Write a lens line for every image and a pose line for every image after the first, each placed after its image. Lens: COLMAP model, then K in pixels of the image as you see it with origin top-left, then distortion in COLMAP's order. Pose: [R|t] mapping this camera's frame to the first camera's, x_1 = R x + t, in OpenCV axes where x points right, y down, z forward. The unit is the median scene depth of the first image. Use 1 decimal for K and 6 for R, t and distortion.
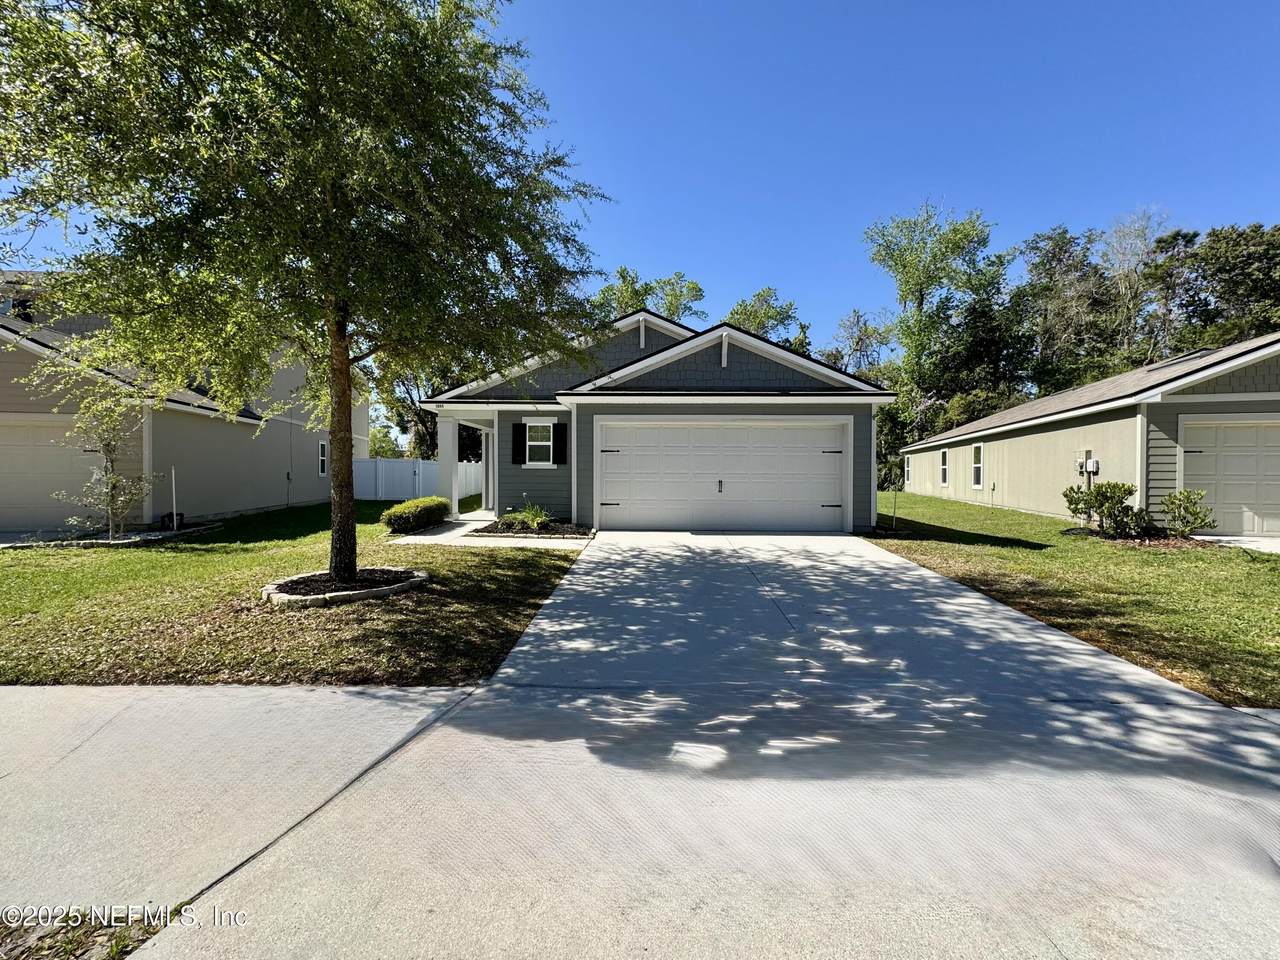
lens RADIAL K [[514.8, 0, 640.0], [0, 514.8, 480.0], [0, 0, 1]] dist [-0.001131, -0.000088]
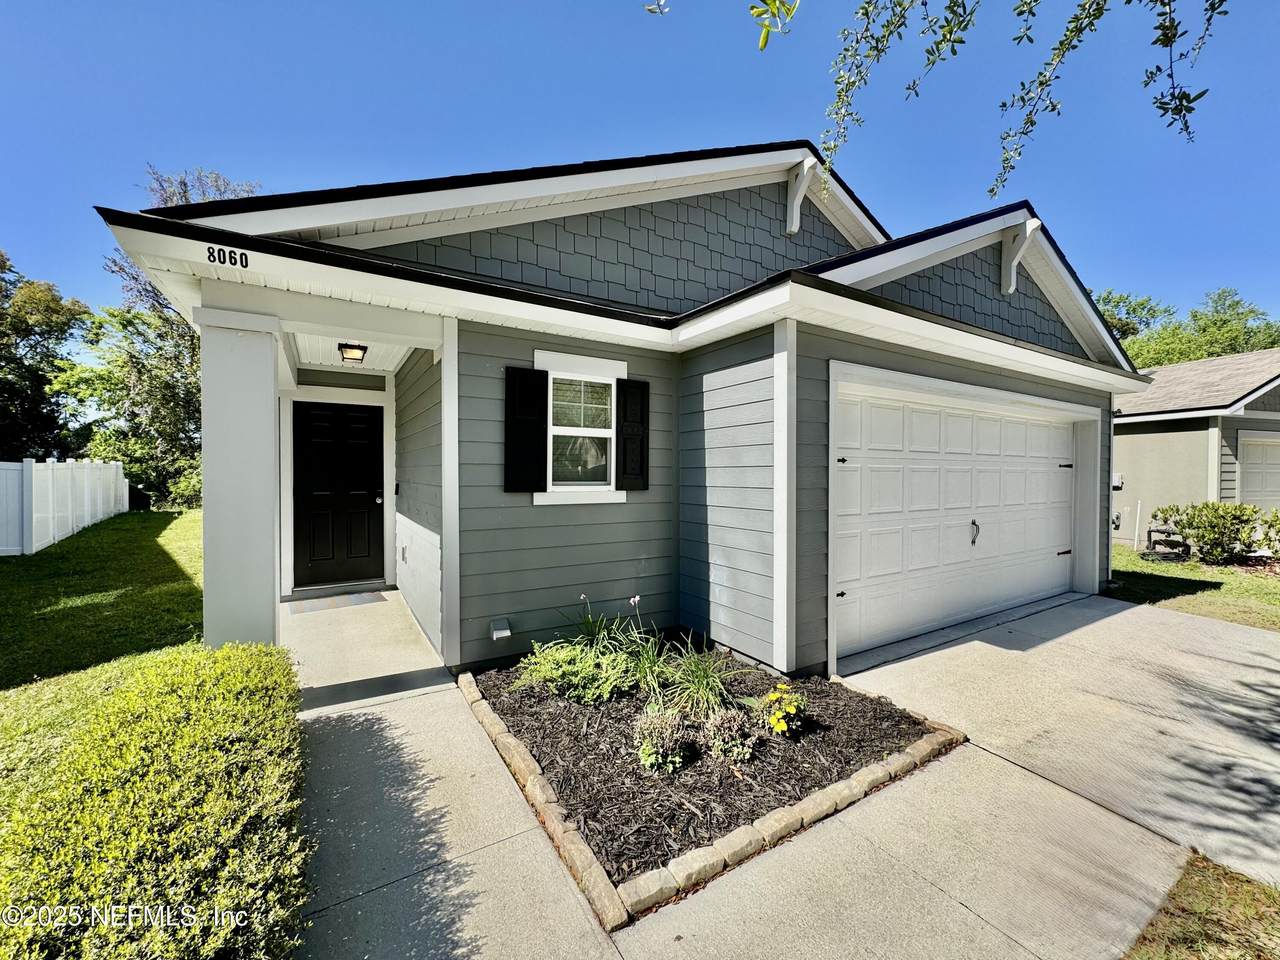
lens RADIAL K [[514.8, 0, 640.0], [0, 514.8, 480.0], [0, 0, 1]] dist [-0.001131, -0.000088]
pose [[0.839846, -0.009517, 0.542741, -0.352431], [0.006029, 0.999948, 0.008204, -0.041195], [-0.542791, -0.003618, 0.839860, 0.685091]]
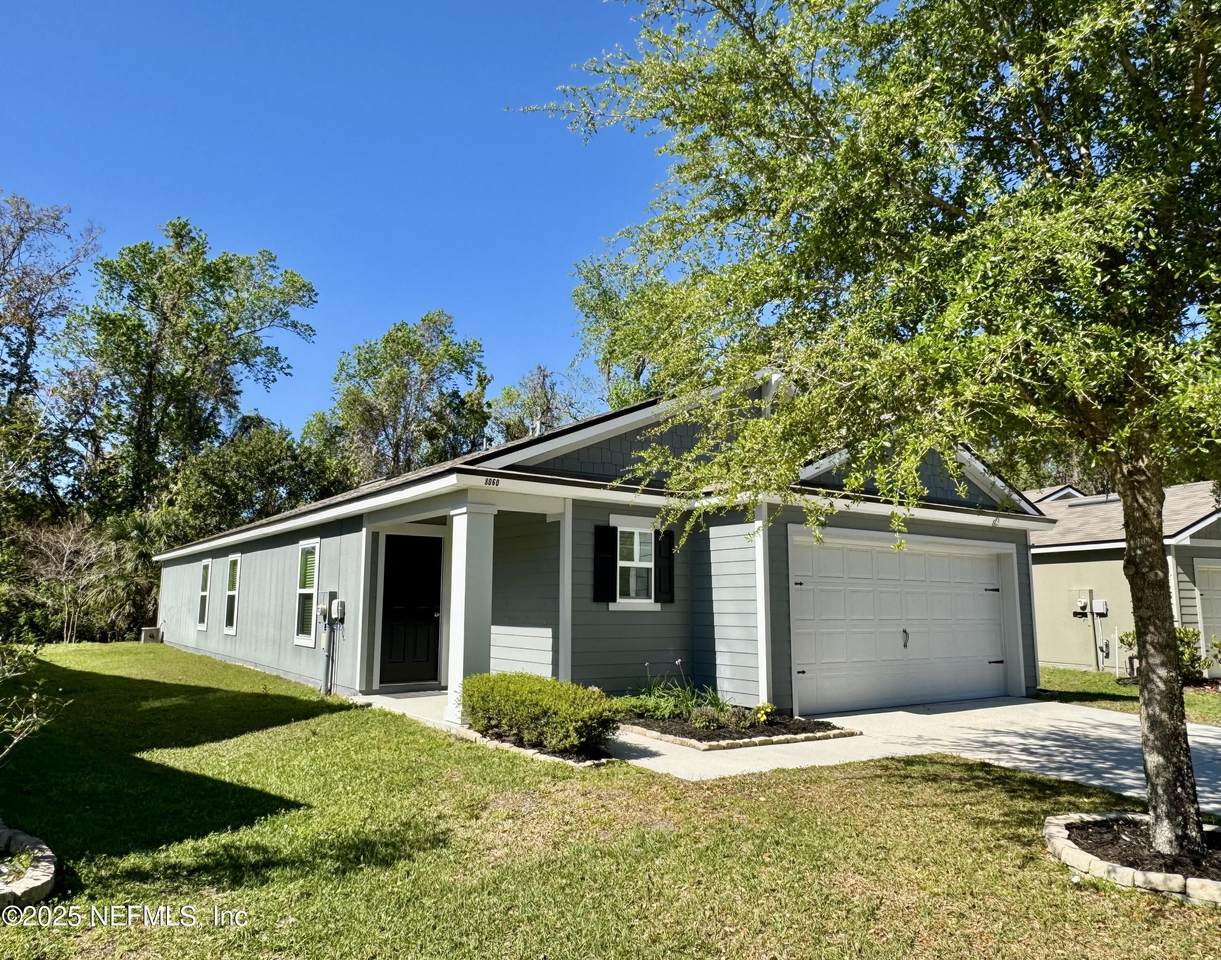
lens RADIAL K [[848.8, 0, 577.5], [0, 848.8, 481.8], [0, 0, 1]] dist [-0.001897, -0.005986]
pose [[0.814035, 0.086330, 0.574364, -0.772558], [0.000736, 0.988738, -0.149655, -0.022745], [-0.580815, 0.122247, 0.804804, 0.297088]]
